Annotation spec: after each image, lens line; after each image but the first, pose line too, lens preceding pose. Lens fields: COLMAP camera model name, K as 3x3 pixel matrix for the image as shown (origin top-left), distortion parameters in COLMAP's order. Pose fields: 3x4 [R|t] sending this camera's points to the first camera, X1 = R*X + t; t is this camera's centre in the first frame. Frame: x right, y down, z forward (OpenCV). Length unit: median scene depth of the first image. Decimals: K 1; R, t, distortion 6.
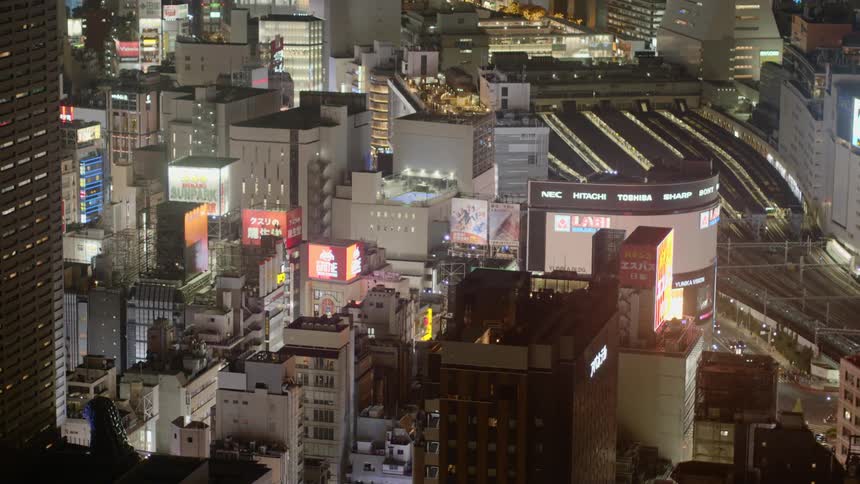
lens RADIAL K [[2266.9, 0, 430.0], [0, 2266.9, 242.0], [0, 0, 1]] dist [0.082781, 0.450056]
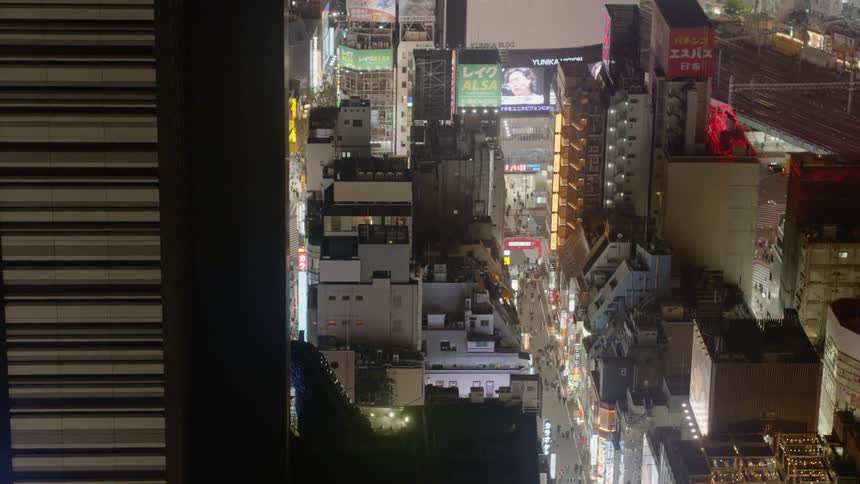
lens RADIAL K [[2266.9, 0, 430.0], [0, 2266.9, 242.0], [0, 0, 1]] dist [0.082781, 0.450056]
pose [[0.953182, -0.099488, 0.285564, -0.209048], [0.056021, 0.986080, 0.156548, -0.049054], [-0.297164, -0.133221, 0.945487, 0.219498]]
